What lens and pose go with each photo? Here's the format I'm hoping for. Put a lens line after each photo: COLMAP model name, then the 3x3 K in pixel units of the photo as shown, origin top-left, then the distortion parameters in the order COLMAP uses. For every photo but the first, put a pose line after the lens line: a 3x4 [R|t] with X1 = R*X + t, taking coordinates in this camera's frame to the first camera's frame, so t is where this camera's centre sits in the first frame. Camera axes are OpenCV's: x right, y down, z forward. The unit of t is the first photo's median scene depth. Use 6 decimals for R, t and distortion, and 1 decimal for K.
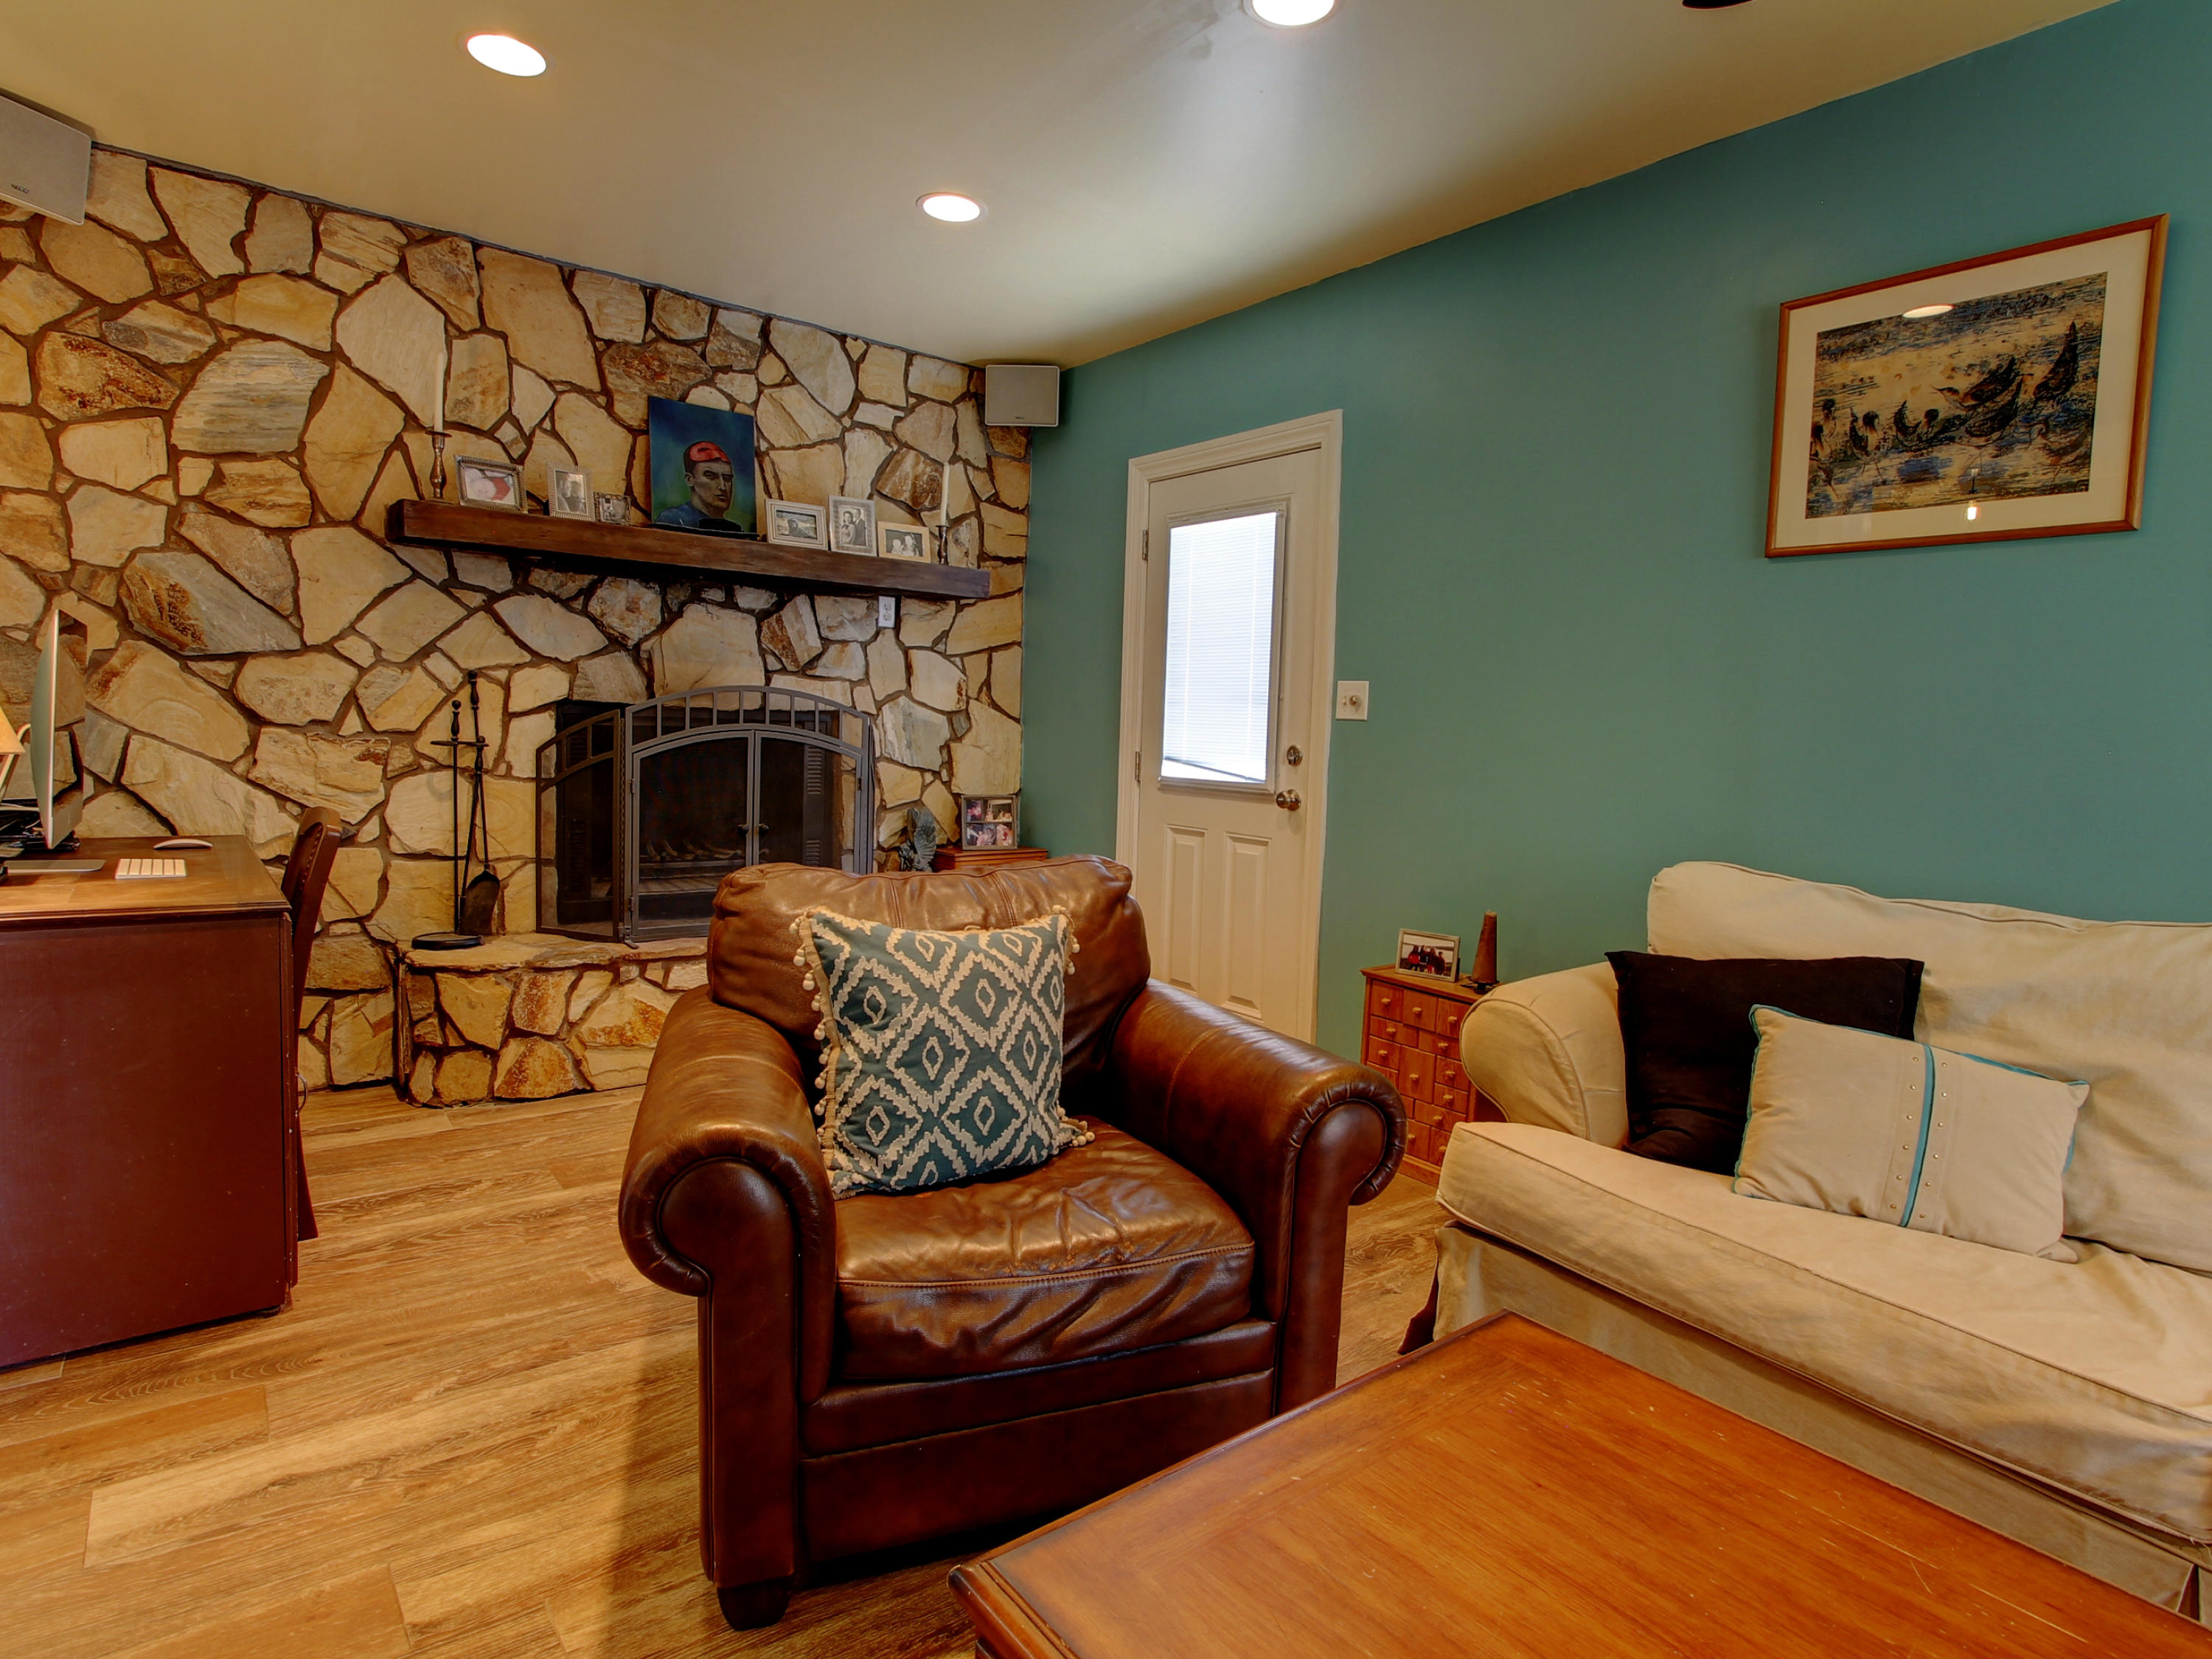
lens RADIAL K [[1188.7, 0, 1106.7], [0, 1188.7, 822.9], [0, 0, 1]] dist [-0.007639, -0.001356]
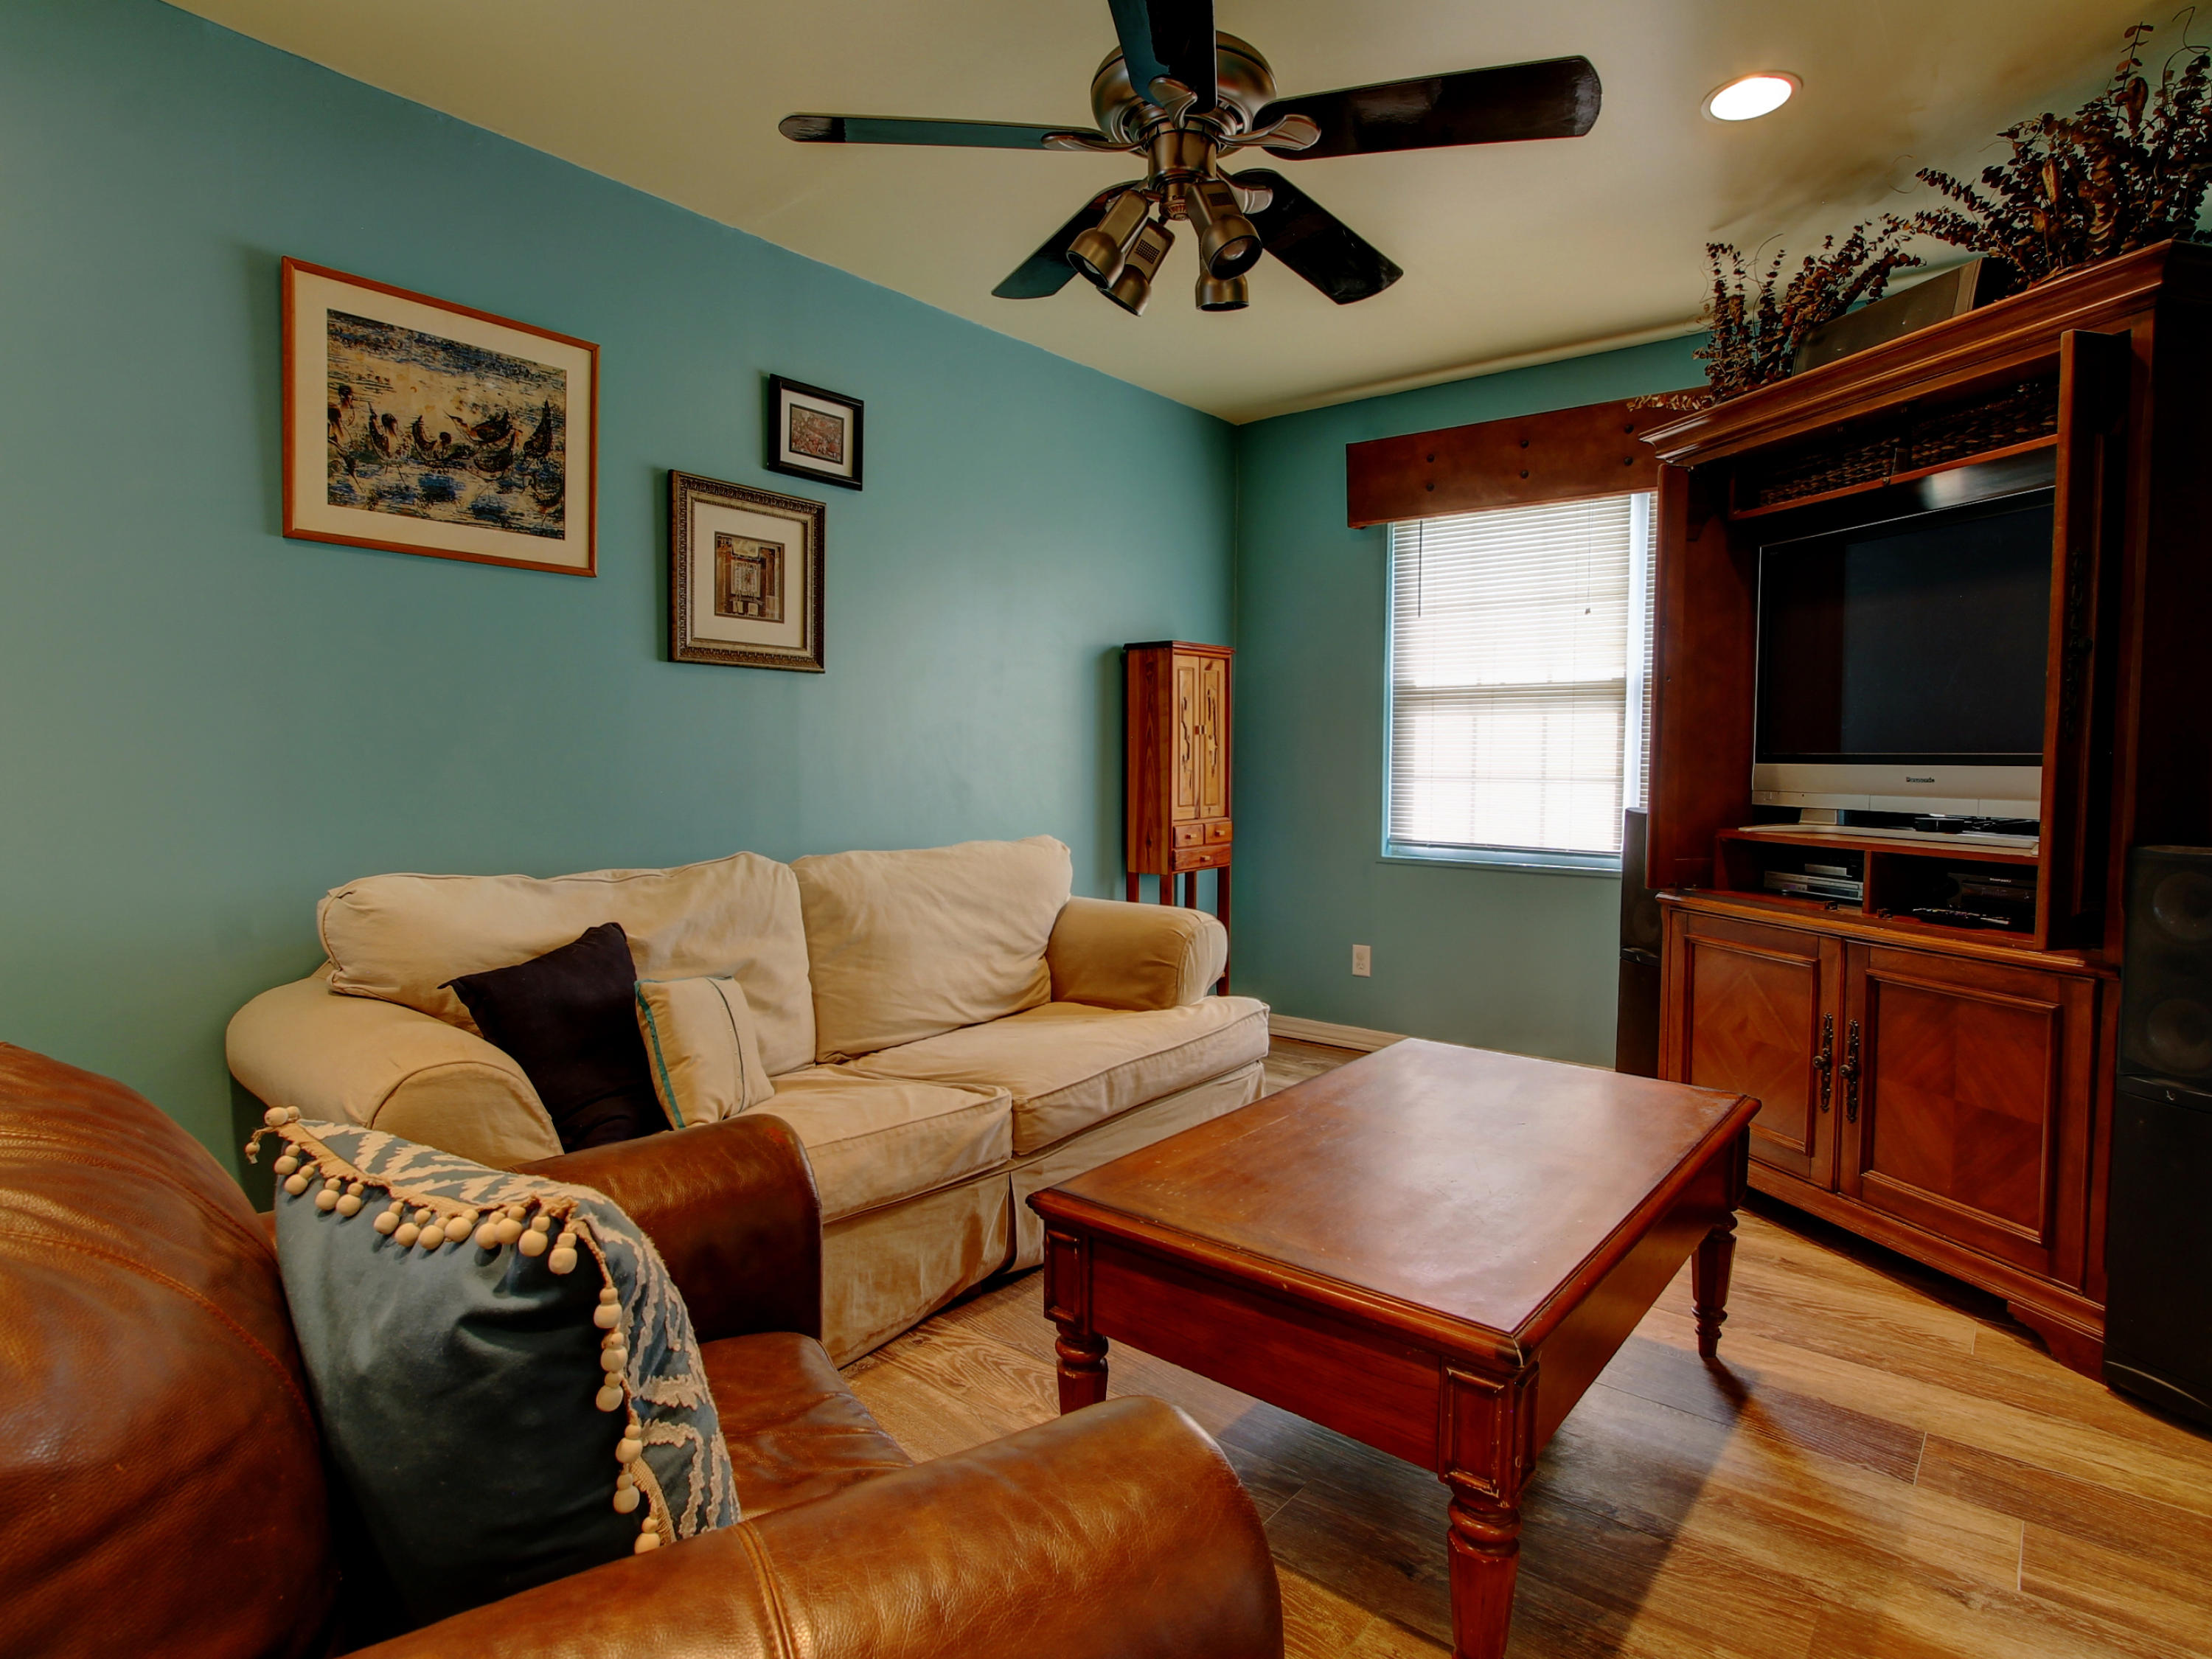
lens RADIAL K [[1188.7, 0, 1105.7], [0, 1188.7, 826.6], [0, 0, 1]] dist [-0.007639, -0.001356]
pose [[-0.216839, -0.095161, 0.971558, -0.518551], [0.067273, 0.991415, 0.112120, -0.072353], [-0.973887, 0.089671, -0.208576, 0.665740]]
